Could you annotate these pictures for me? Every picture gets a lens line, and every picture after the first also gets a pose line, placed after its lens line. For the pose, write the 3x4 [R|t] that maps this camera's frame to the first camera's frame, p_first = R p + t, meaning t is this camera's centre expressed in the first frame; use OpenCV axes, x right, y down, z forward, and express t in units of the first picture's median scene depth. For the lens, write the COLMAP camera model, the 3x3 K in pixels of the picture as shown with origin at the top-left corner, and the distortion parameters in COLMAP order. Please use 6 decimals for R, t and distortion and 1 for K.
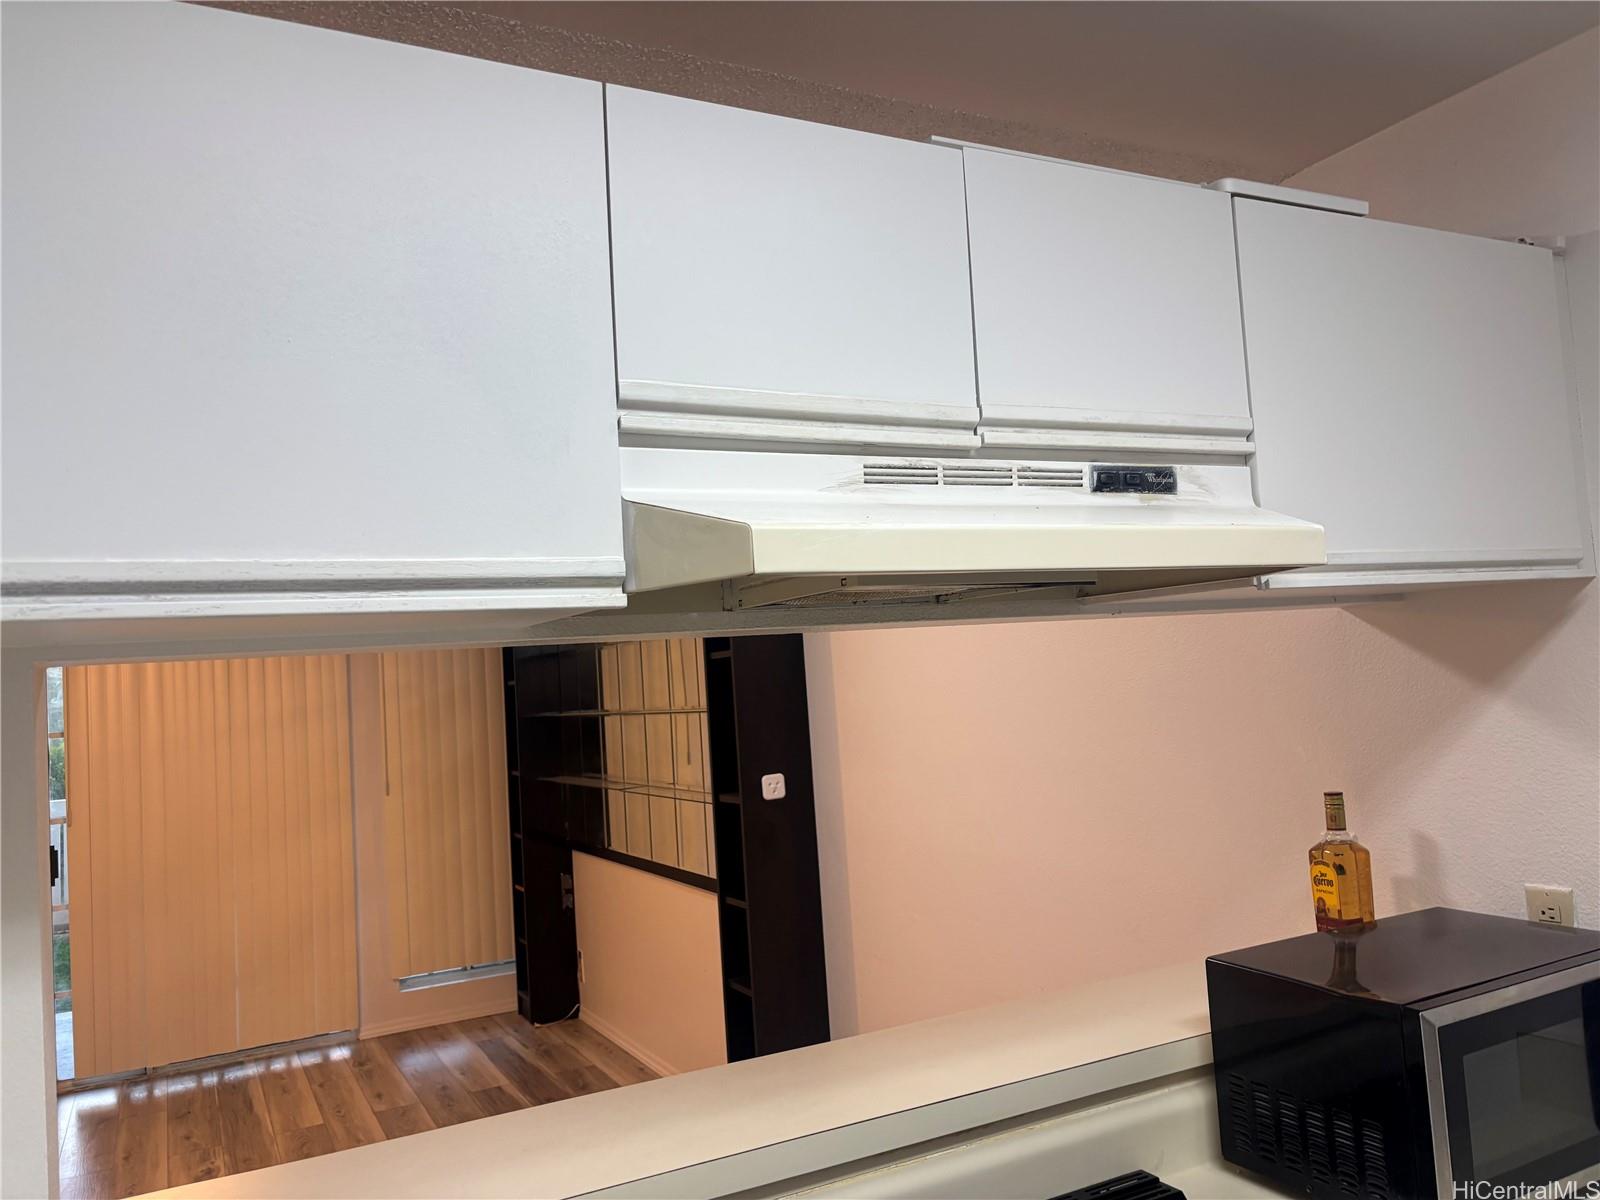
lens RADIAL K [[1209.0, 0, 789.1], [0, 1209.0, 604.6], [0, 0, 1]] dist [0.054491, -0.052625]
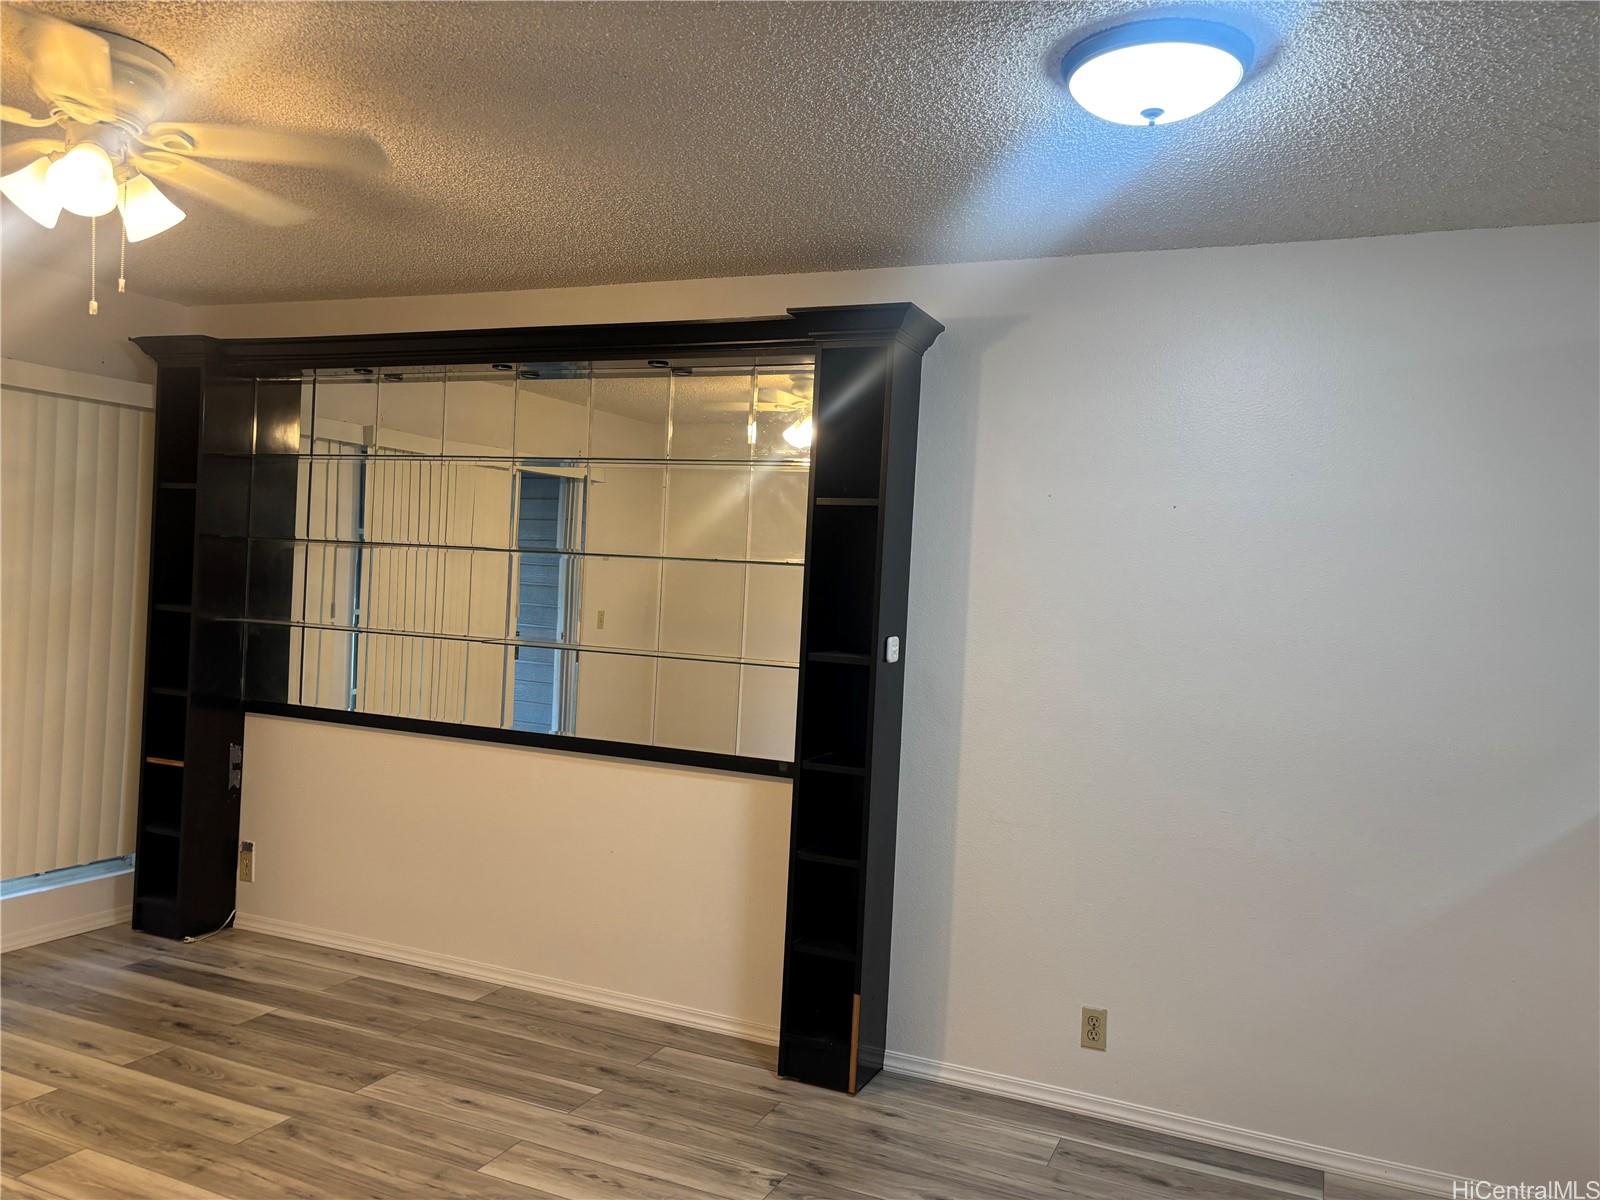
lens RADIAL K [[1209.0, 0, 813.3], [0, 1209.0, 605.5], [0, 0, 1]] dist [0.054491, -0.052625]
pose [[0.773936, 0.096996, 0.625792, -0.399399], [-0.146853, 0.988752, 0.028363, 0.062323], [-0.616002, -0.113850, 0.779474, 0.193947]]
